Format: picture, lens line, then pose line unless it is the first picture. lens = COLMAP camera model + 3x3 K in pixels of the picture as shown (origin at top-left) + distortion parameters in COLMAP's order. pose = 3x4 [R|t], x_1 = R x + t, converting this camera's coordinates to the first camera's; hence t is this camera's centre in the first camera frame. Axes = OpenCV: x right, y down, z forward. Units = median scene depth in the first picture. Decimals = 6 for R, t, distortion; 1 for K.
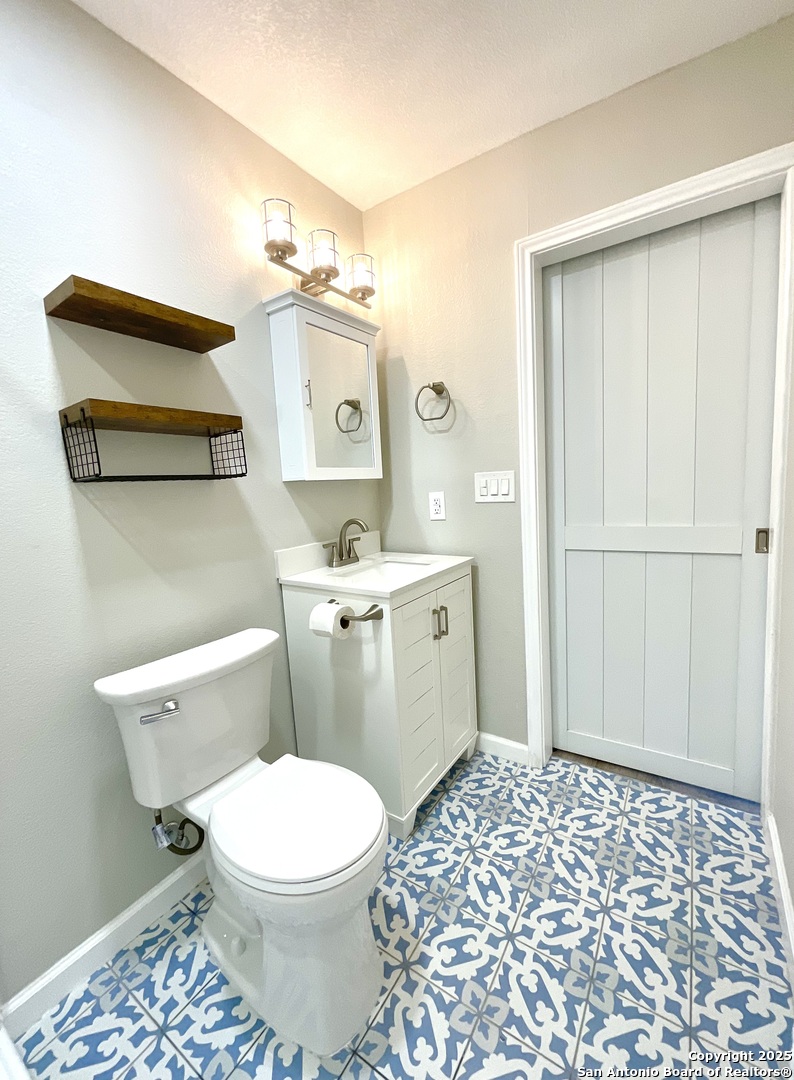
lens RADIAL K [[435.4, 0, 399.2], [0, 435.4, 540.8], [0, 0, 1]] dist [-0.005296, 0.000508]
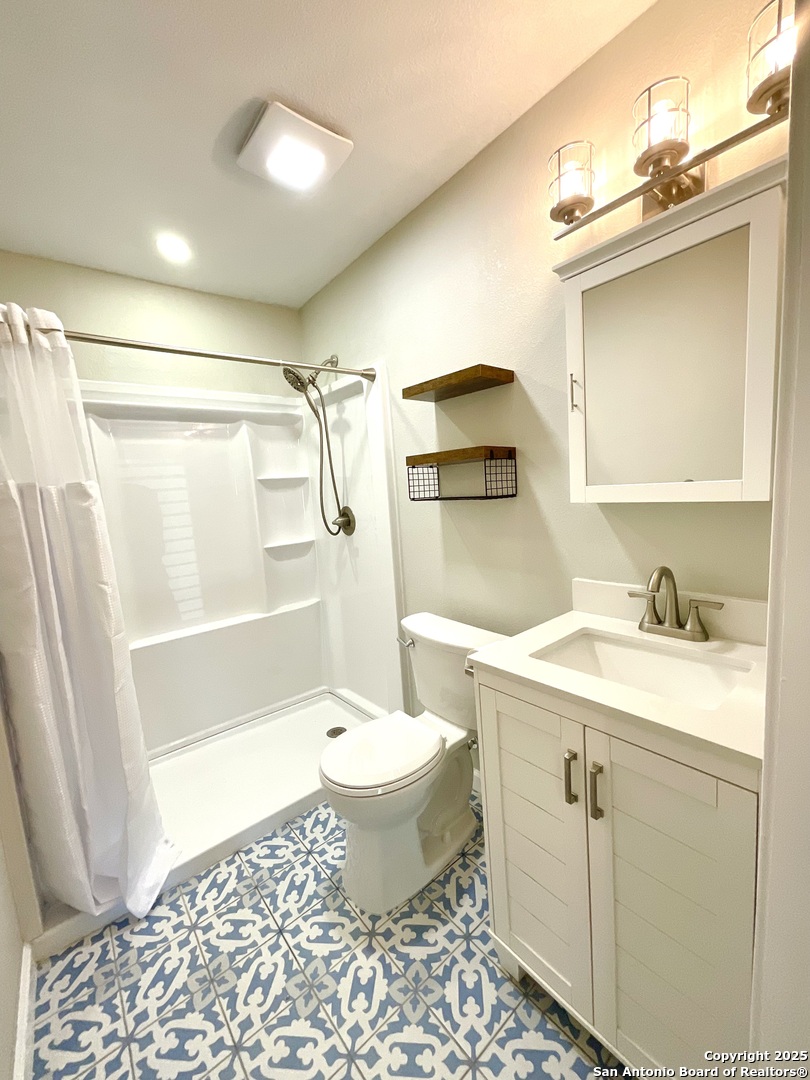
lens RADIAL K [[435.4, 0, 403.0], [0, 435.4, 531.8], [0, 0, 1]] dist [-0.005296, 0.000508]
pose [[-0.283648, 0.183329, -0.941241, 0.783868], [-0.043808, 0.978053, 0.203701, -0.290456], [0.957927, 0.099013, -0.269391, 1.124132]]
